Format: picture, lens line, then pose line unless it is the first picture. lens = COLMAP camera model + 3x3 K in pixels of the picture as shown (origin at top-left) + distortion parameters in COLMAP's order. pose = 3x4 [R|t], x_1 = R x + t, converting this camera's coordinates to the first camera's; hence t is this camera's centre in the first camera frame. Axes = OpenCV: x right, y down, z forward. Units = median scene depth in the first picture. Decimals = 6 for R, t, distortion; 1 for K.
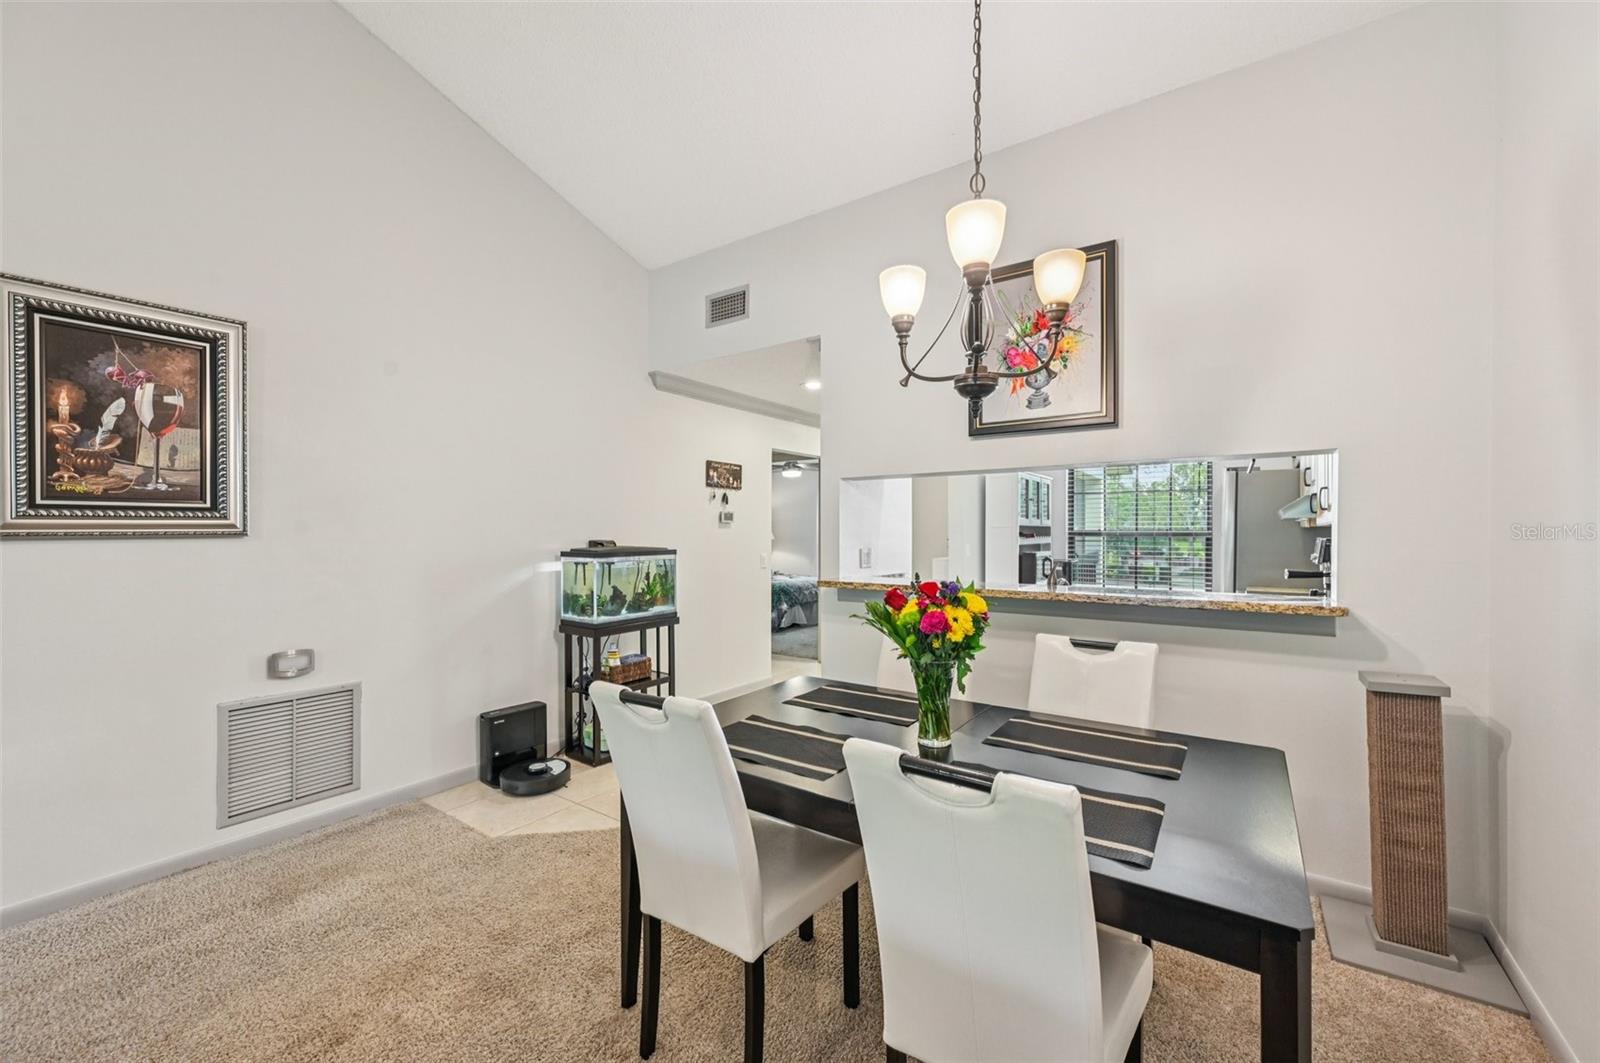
lens RADIAL K [[629.6, 0, 800.0], [0, 629.6, 531.5], [0, 0, 1]] dist [-0.001044, -0.000198]
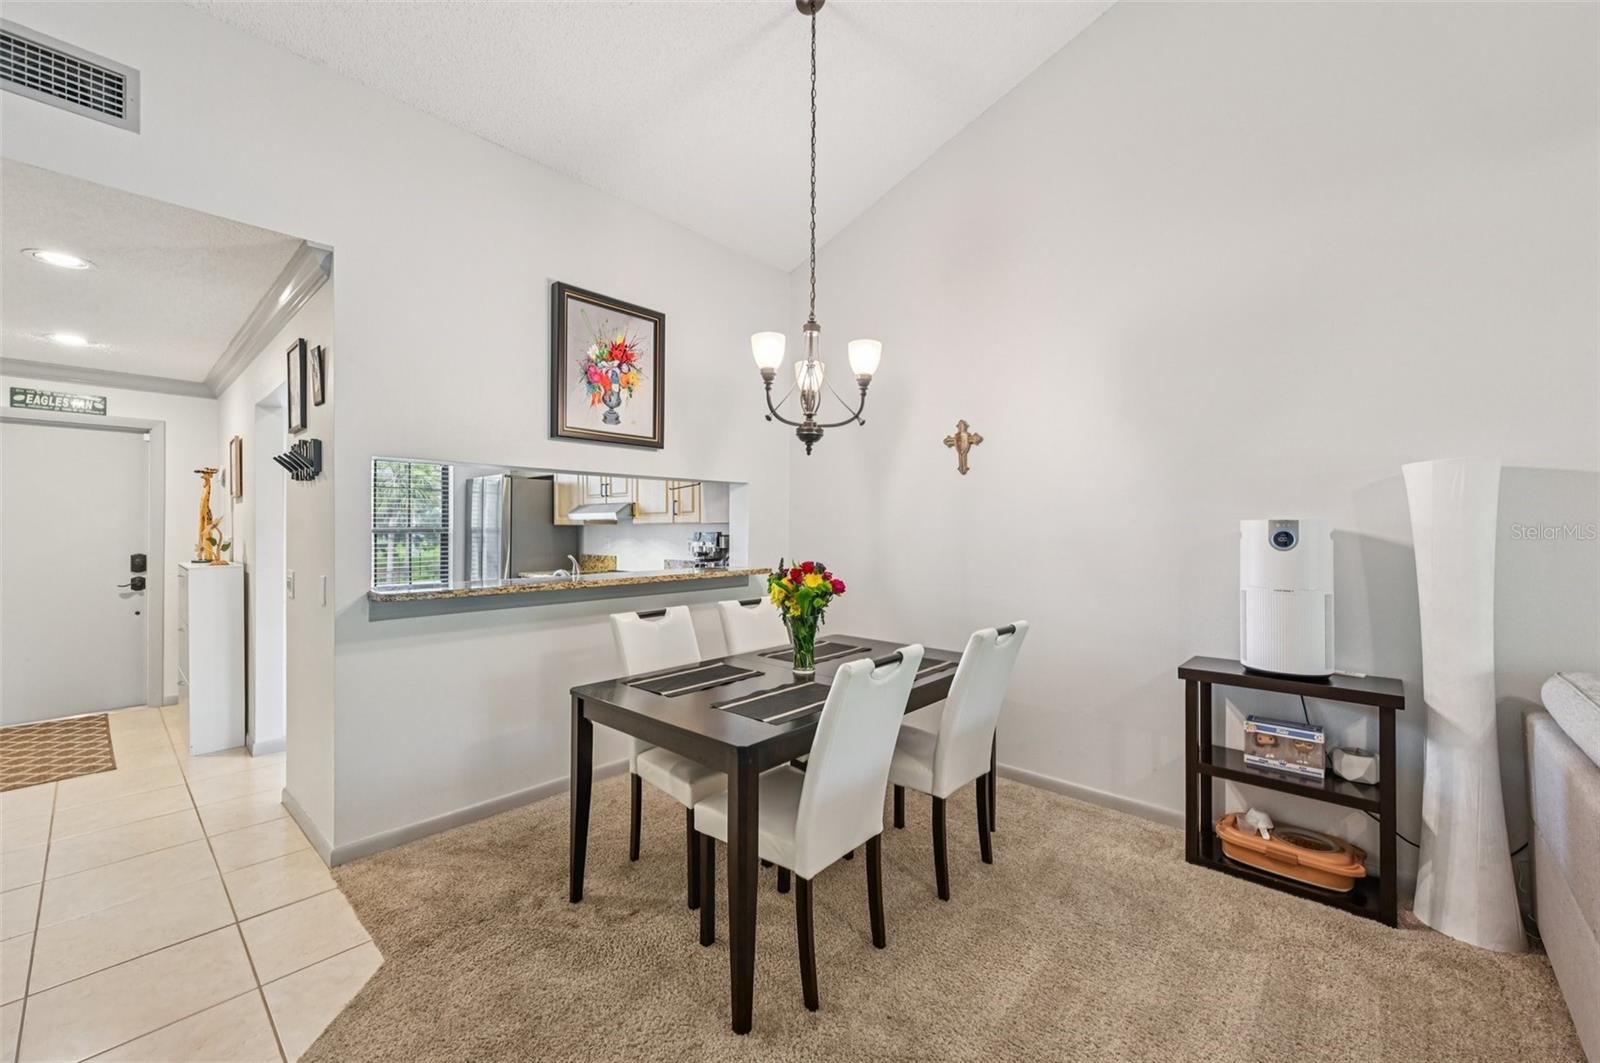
lens RADIAL K [[636.5, 0, 795.9], [0, 636.5, 532.1], [0, 0, 1]] dist [0.000260, -0.000148]
pose [[0.128214, -0.006598, 0.991725, -0.788860], [-0.000955, 0.999977, 0.006776, -0.000855], [-0.991746, -0.001816, 0.128205, 0.513794]]
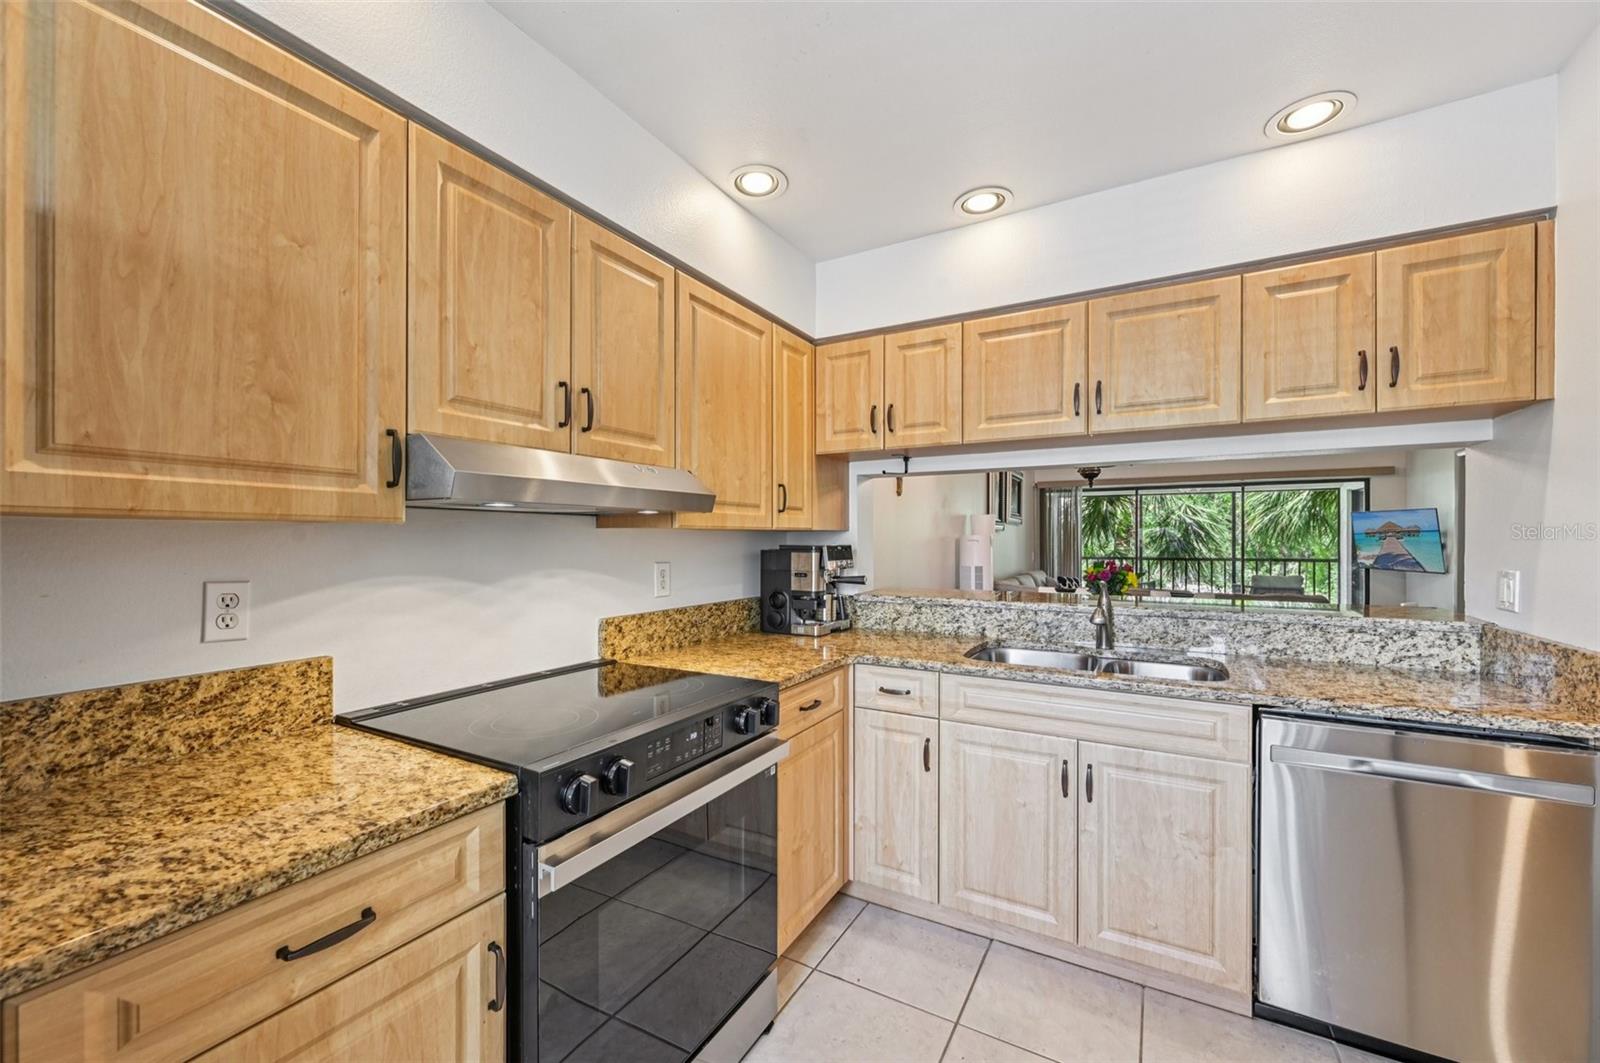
lens RADIAL K [[632.6, 0, 804.8], [0, 632.6, 540.9], [0, 0, 1]] dist [0.001450, -0.000101]
pose [[-0.995236, 0.002006, -0.097476, 0.949688], [0.001948, 0.999998, 0.000688, 0.003122], [0.097478, 0.000495, -0.995238, 1.946009]]
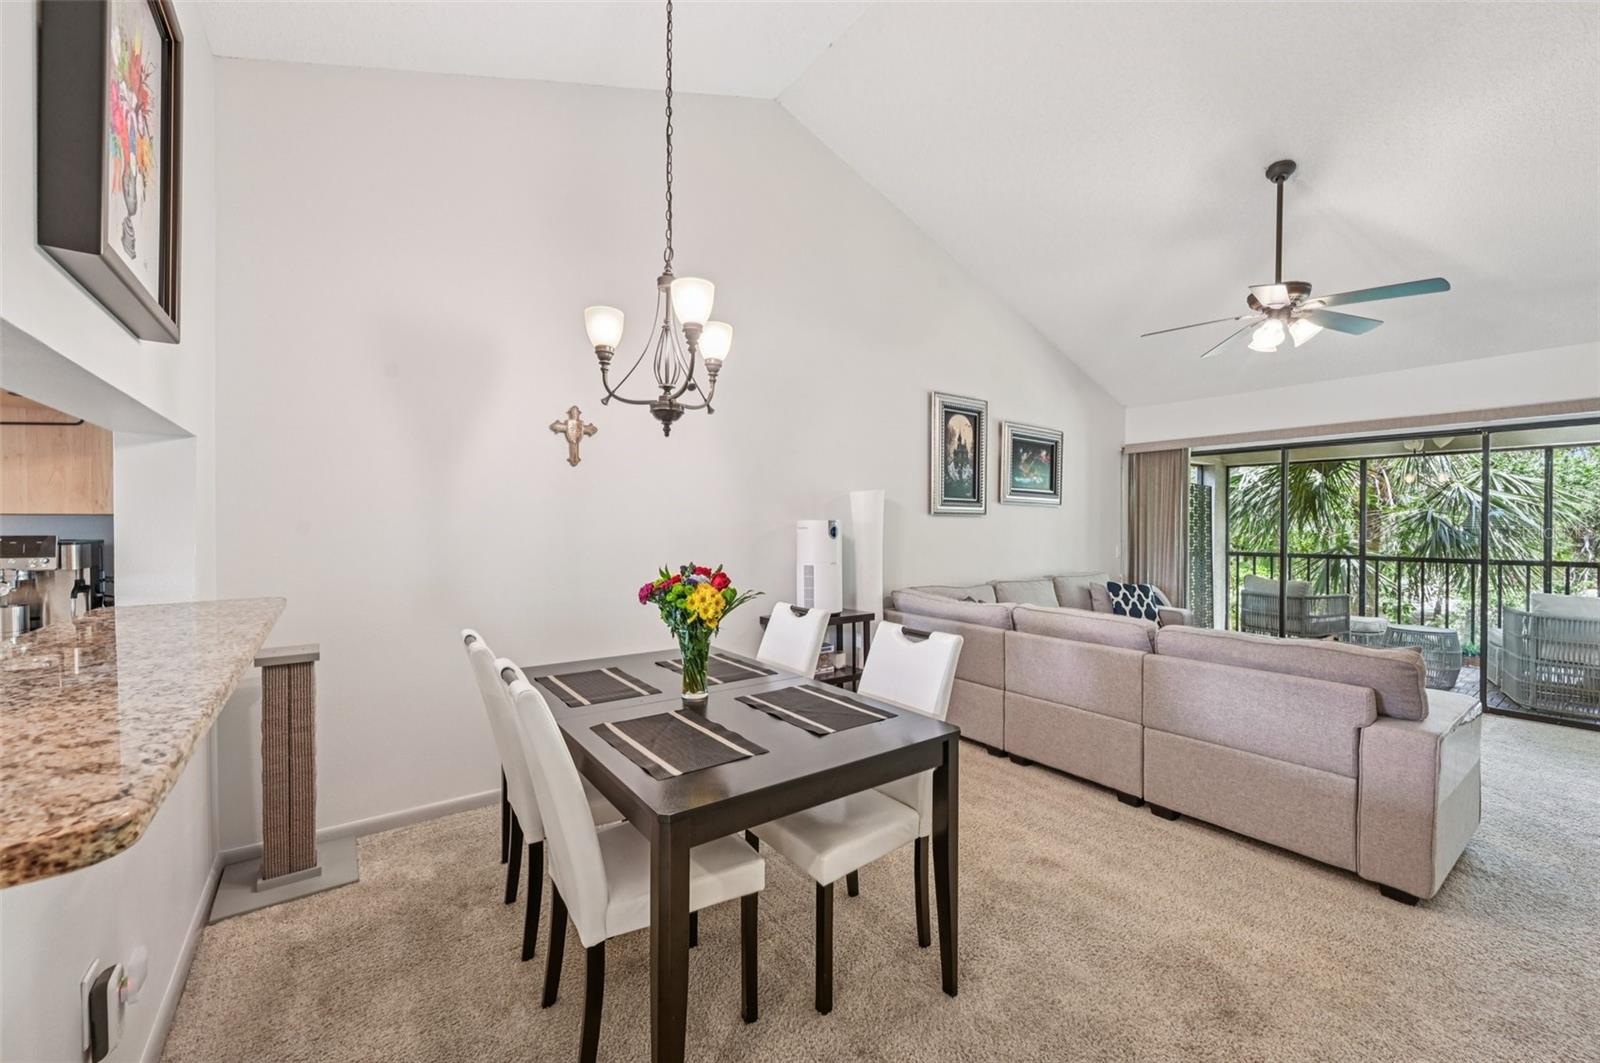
lens RADIAL K [[629.6, 0, 800.0], [0, 629.6, 531.5], [0, 0, 1]] dist [-0.001044, -0.000198]
pose [[-0.948289, -0.005343, 0.317362, -0.227986], [-0.002563, 0.999955, 0.009177, 0.000098], [-0.317397, 0.007889, -0.948260, 1.324110]]
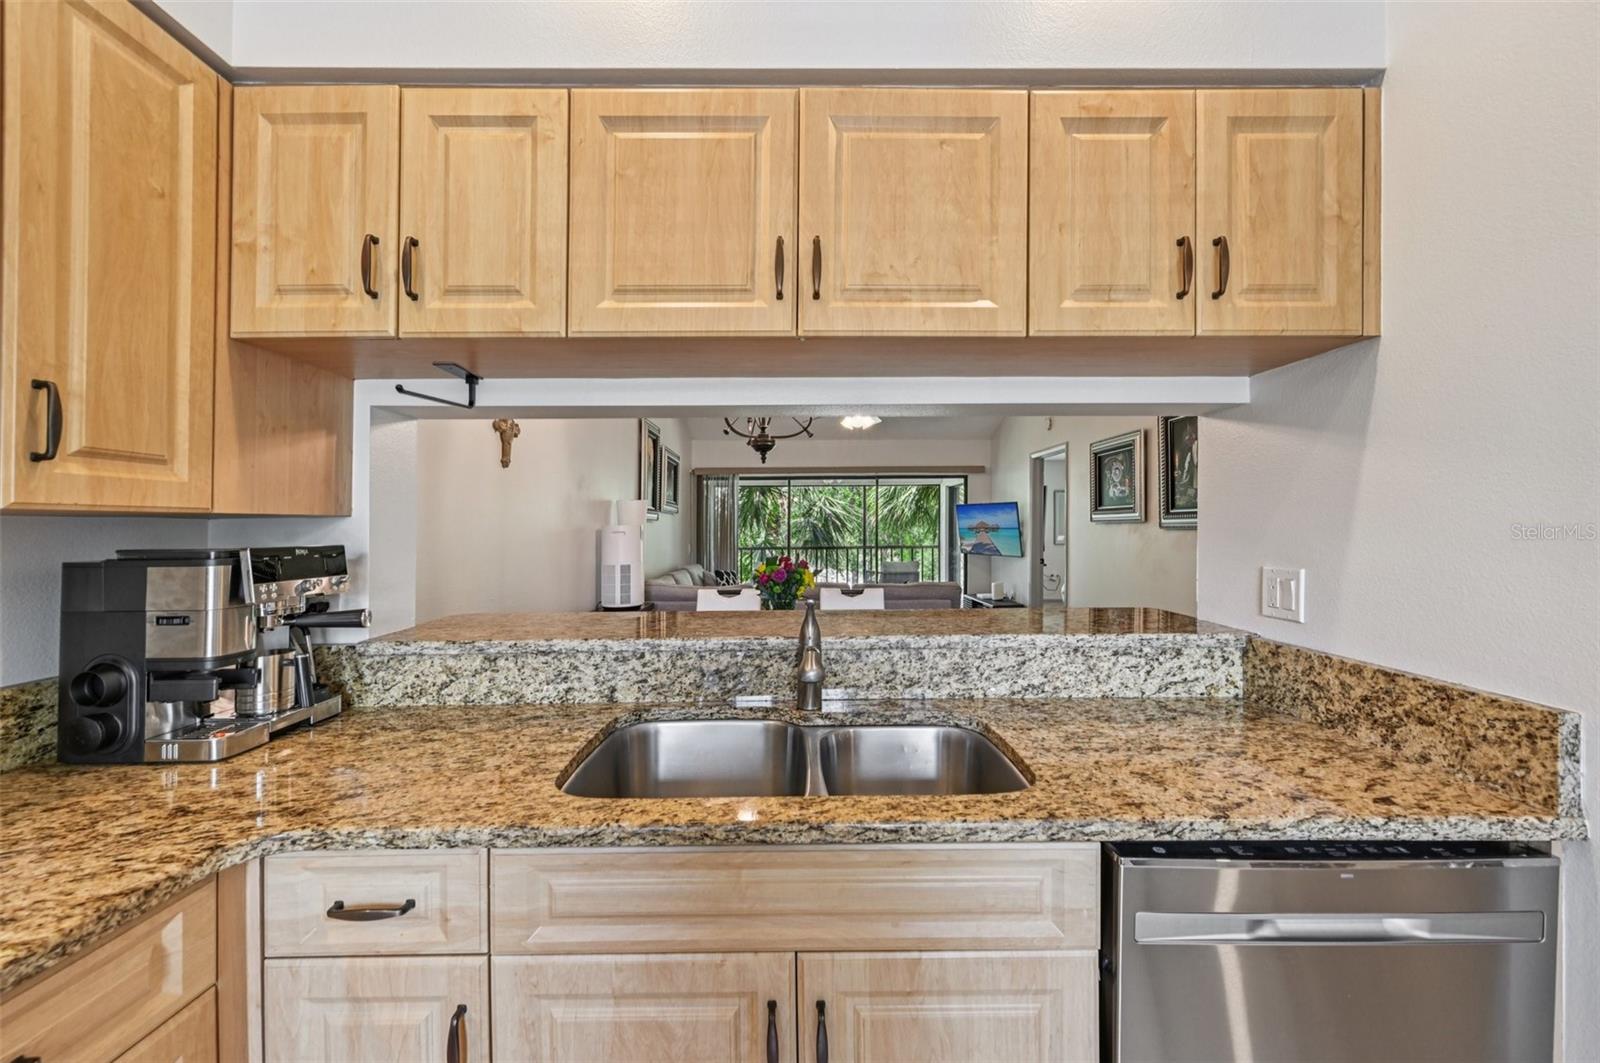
lens RADIAL K [[636.9, 0, 806.2], [0, 636.9, 530.1], [0, 0, 1]] dist [-0.000271, -0.000145]
pose [[-0.808834, 0.007915, -0.587984, 0.769729], [0.009145, 0.999958, 0.000880, 0.001839], [0.587966, -0.004665, -0.808872, 1.544709]]
